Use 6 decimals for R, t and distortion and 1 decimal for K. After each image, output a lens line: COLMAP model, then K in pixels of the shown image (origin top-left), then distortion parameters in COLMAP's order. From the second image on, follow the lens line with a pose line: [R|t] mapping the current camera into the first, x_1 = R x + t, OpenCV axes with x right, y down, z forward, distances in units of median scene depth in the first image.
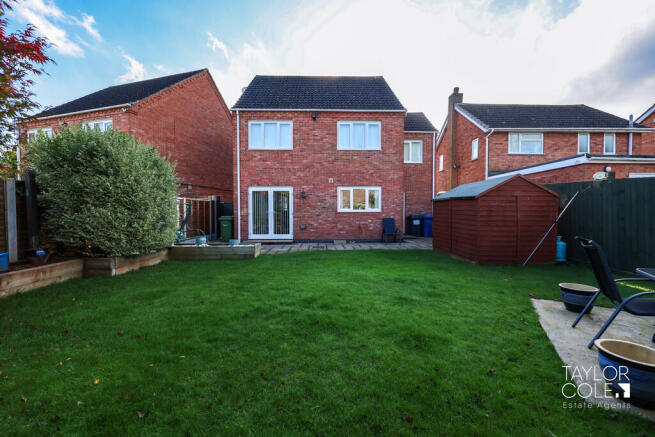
lens RADIAL K [[262.5, 0, 329.5], [0, 262.5, 219.6], [0, 0, 1]] dist [-0.001489, -0.000030]
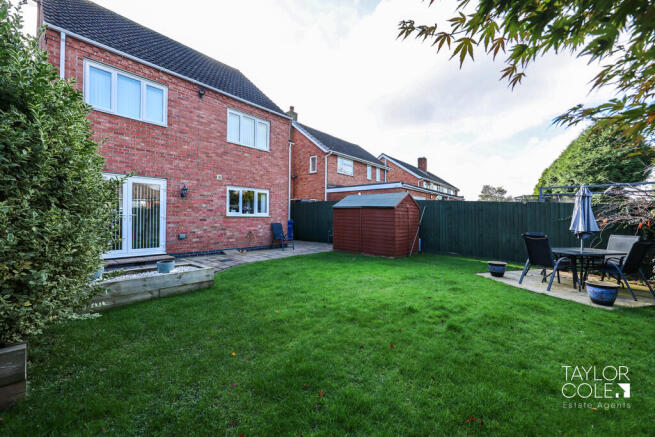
lens RADIAL K [[262.5, 0, 327.9], [0, 262.5, 216.6], [0, 0, 1]] dist [-0.001489, -0.000030]
pose [[0.676294, 0.011396, 0.736544, -0.363194], [0.006452, 0.999750, -0.021392, -0.007729], [-0.736604, 0.019220, 0.676052, 0.205635]]
